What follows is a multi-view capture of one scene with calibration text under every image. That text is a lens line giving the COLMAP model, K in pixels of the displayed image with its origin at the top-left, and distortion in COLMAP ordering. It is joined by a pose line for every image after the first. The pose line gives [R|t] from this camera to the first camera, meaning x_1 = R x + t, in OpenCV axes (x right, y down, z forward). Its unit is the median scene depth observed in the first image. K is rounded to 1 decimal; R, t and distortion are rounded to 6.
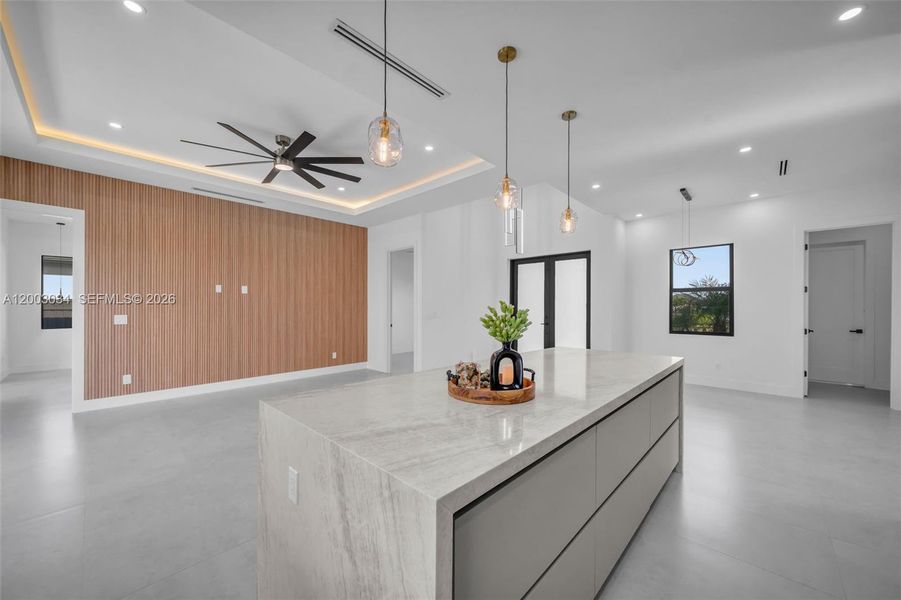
lens RADIAL K [[343.9, 0, 441.5], [0, 343.9, 307.2], [0, 0, 1]] dist [0.003284, 0.000295]
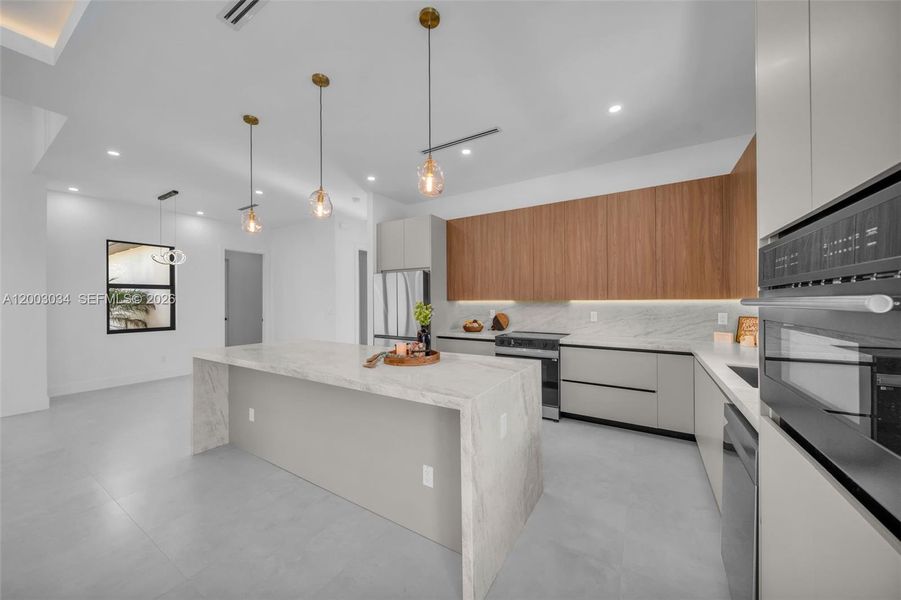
lens RADIAL K [[317.6, 0, 451.9], [0, 317.6, 303.2], [0, 0, 1]] dist [0.001788, -0.001395]
pose [[-0.219997, -0.008227, 0.975466, -0.371966], [0.008255, 0.999913, 0.010295, -0.003145], [-0.975466, 0.010317, -0.219910, 0.336619]]
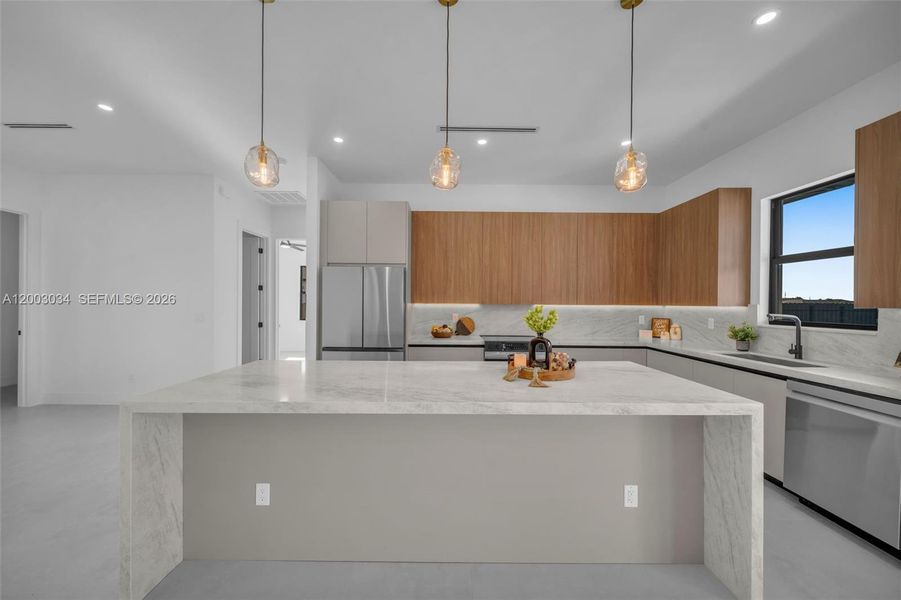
lens RADIAL K [[328.8, 0, 449.9], [0, 328.8, 305.0], [0, 0, 1]] dist [0.000702, -0.000714]
pose [[-0.702138, -0.013520, 0.711912, -0.147519], [-0.008433, 0.999907, 0.010672, -0.005833], [-0.711991, 0.001490, -0.702187, 0.634268]]
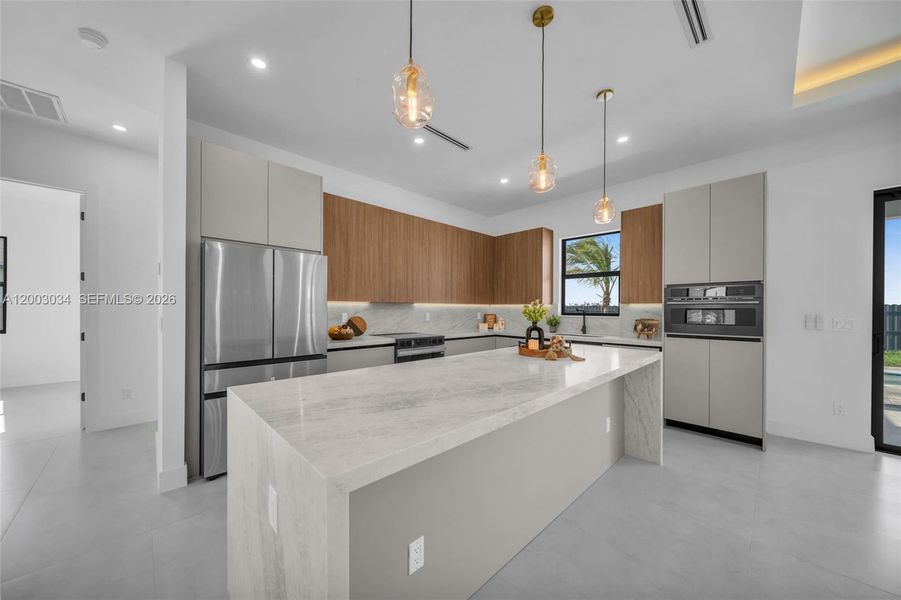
lens RADIAL K [[317.6, 0, 451.6], [0, 317.6, 308.9], [0, 0, 1]] dist [0.001788, -0.001395]
pose [[-0.999647, -0.008886, 0.025033, 0.169737], [-0.008787, 0.999953, 0.004083, 0.010144], [-0.025068, 0.003862, -0.999678, 0.757250]]
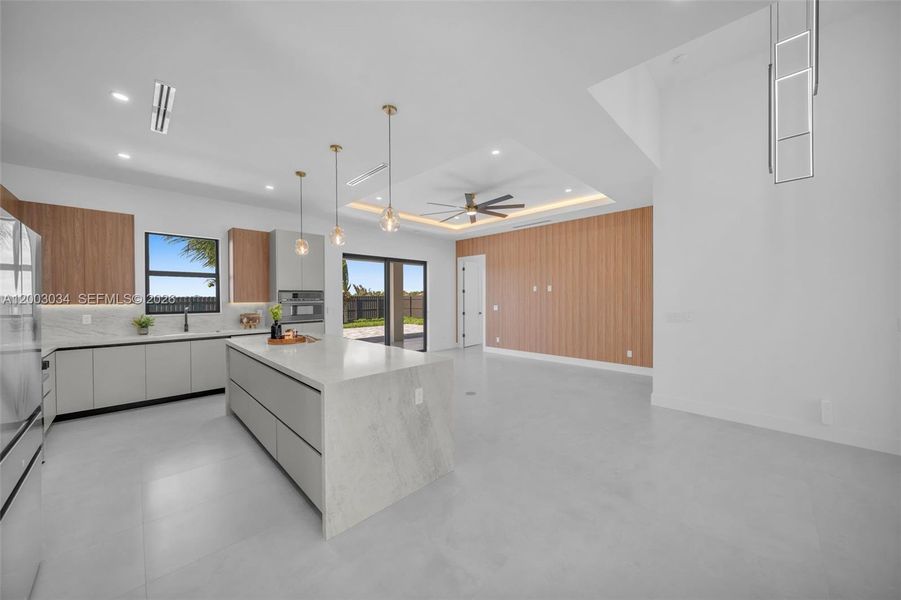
lens RADIAL K [[317.6, 0, 444.4], [0, 317.6, 300.9], [0, 0, 1]] dist [0.001788, -0.001395]
pose [[-0.038116, 0.009581, -0.999227, 0.688645], [0.000870, 0.999954, 0.009555, -0.015282], [0.999273, -0.000505, -0.038122, 0.648334]]
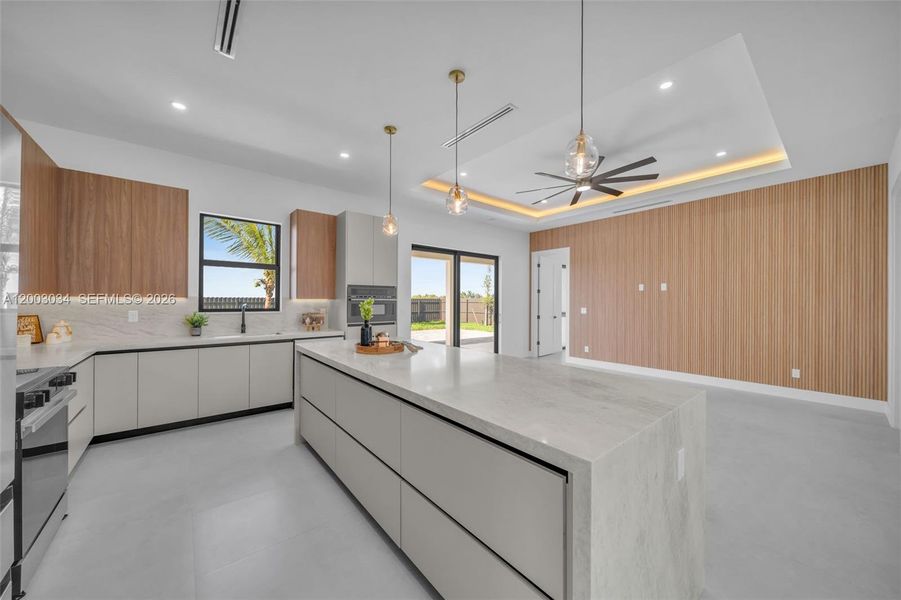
lens RADIAL K [[317.6, 0, 441.5], [0, 317.6, 301.8], [0, 0, 1]] dist [0.001788, -0.001395]
pose [[-0.128717, -0.004000, -0.991673, 0.505686], [-0.007867, 0.999965, -0.003013, 0.003902], [0.991650, 0.007414, -0.128744, 0.447922]]
